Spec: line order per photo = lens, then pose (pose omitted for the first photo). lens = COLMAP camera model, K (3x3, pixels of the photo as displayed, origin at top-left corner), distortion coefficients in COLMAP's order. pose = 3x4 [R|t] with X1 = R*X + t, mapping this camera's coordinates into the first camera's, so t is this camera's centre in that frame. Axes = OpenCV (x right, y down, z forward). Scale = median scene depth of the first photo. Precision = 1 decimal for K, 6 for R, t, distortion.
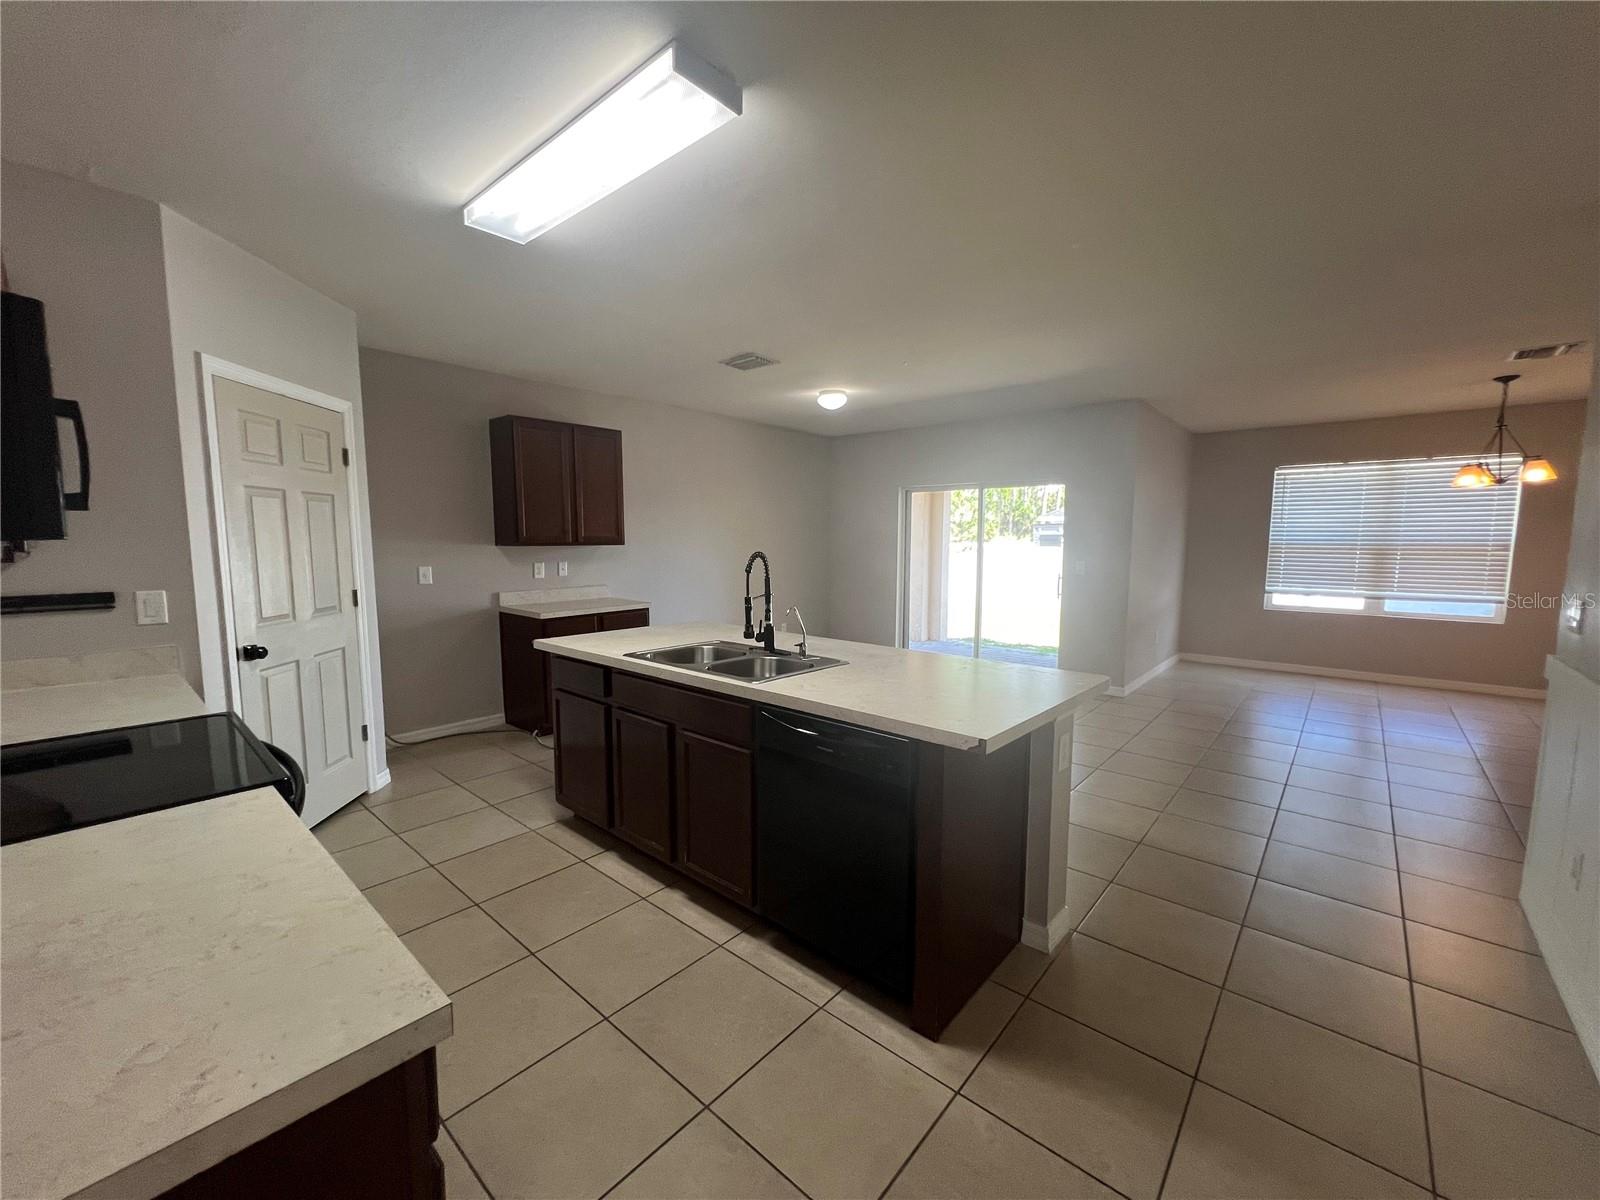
lens RADIAL K [[643.6, 0, 799.6], [0, 643.6, 604.3], [0, 0, 1]] dist [-0.002064, 0.000787]
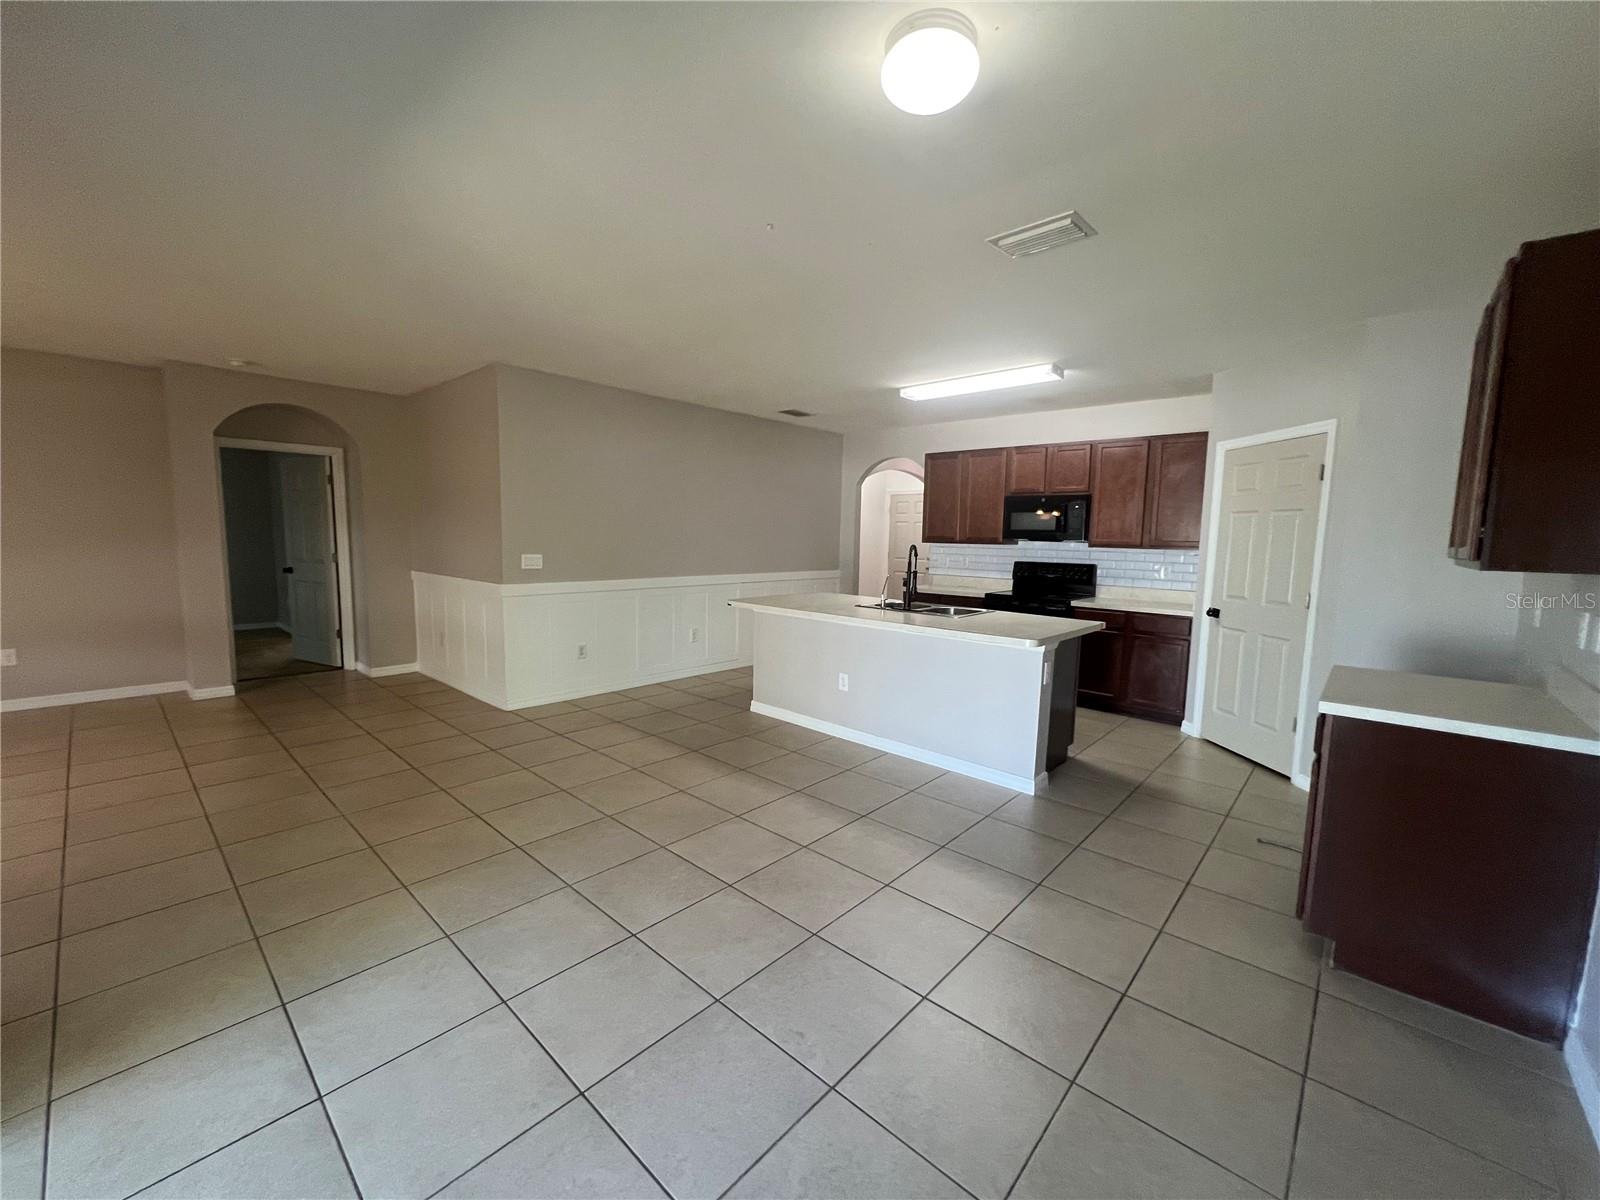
lens RADIAL K [[643.6, 0, 799.6], [0, 643.6, 604.3], [0, 0, 1]] dist [-0.002064, 0.000787]
pose [[-0.999522, -0.026390, 0.016074, 0.131879], [-0.022400, 0.977140, 0.211411, -0.186961], [-0.021286, 0.210950, -0.977265, 1.798543]]
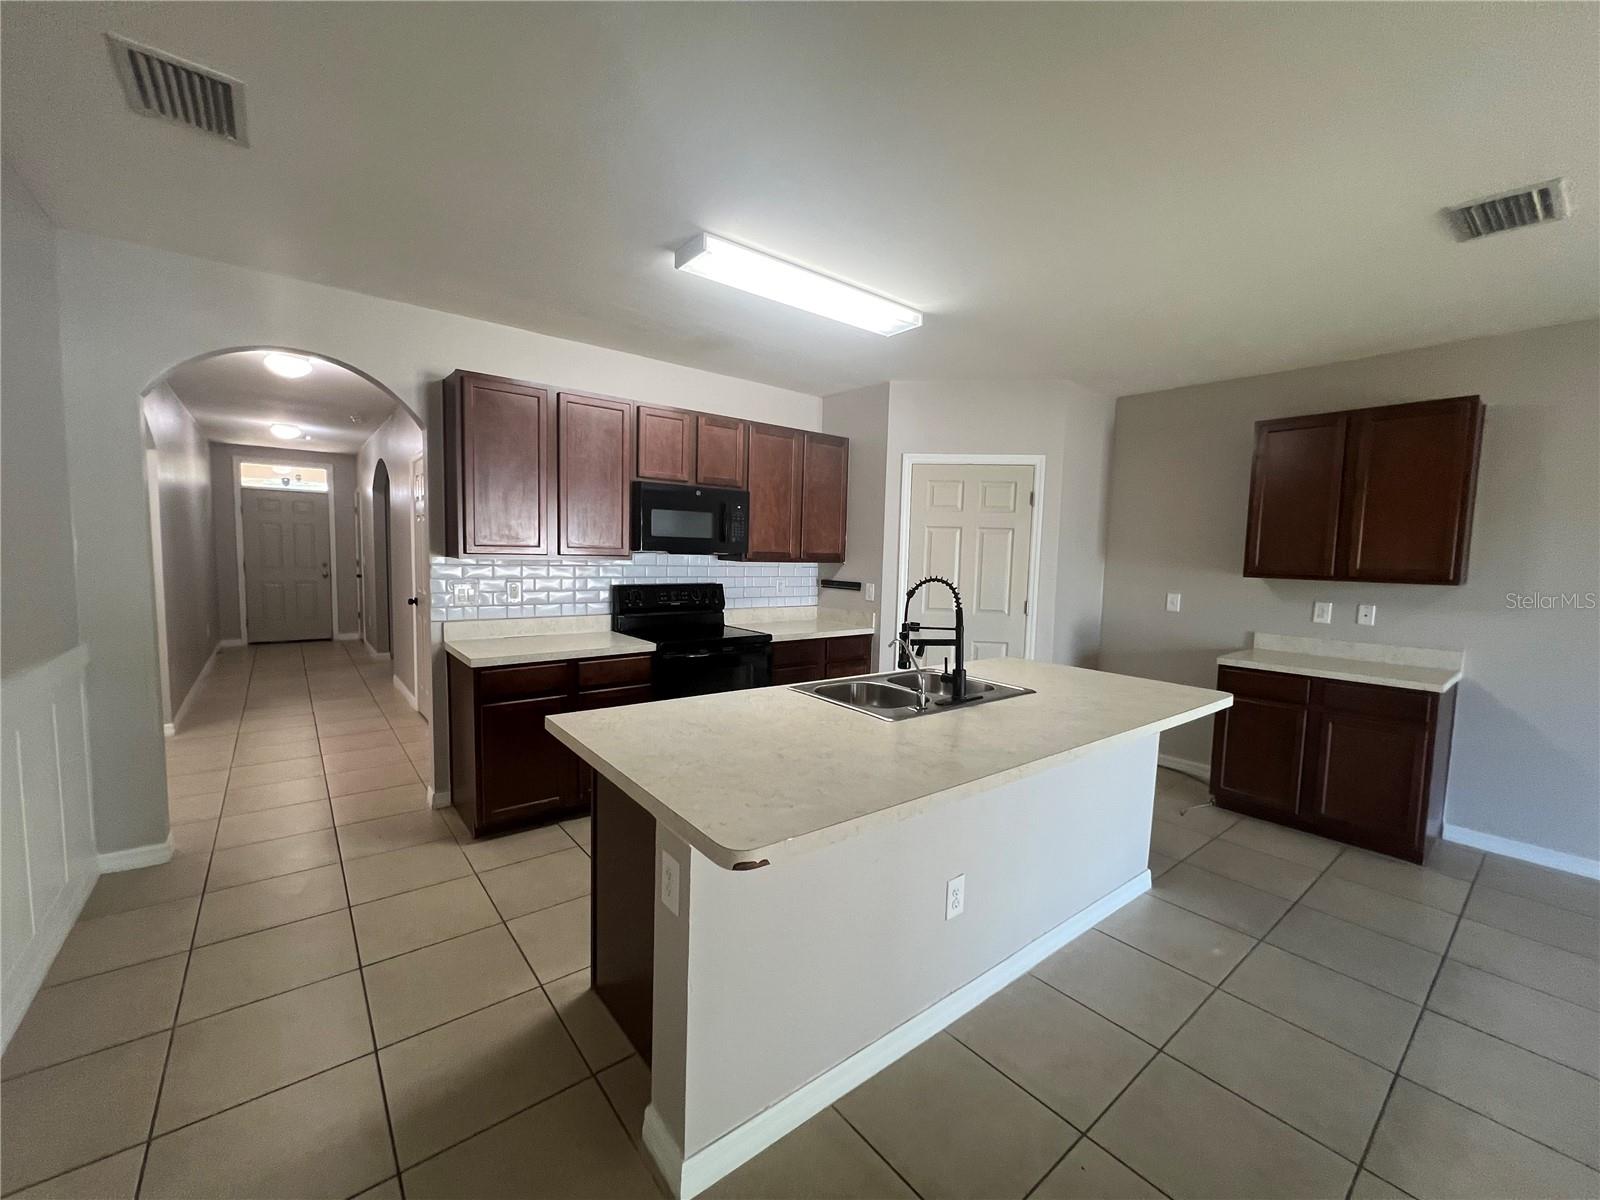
lens RADIAL K [[643.6, 0, 799.6], [0, 643.6, 604.3], [0, 0, 1]] dist [-0.002064, 0.000787]
pose [[-0.174332, 0.073961, -0.981905, 0.555729], [-0.128080, 0.987001, 0.097085, -0.071574], [0.976322, 0.142687, -0.162593, 0.660711]]
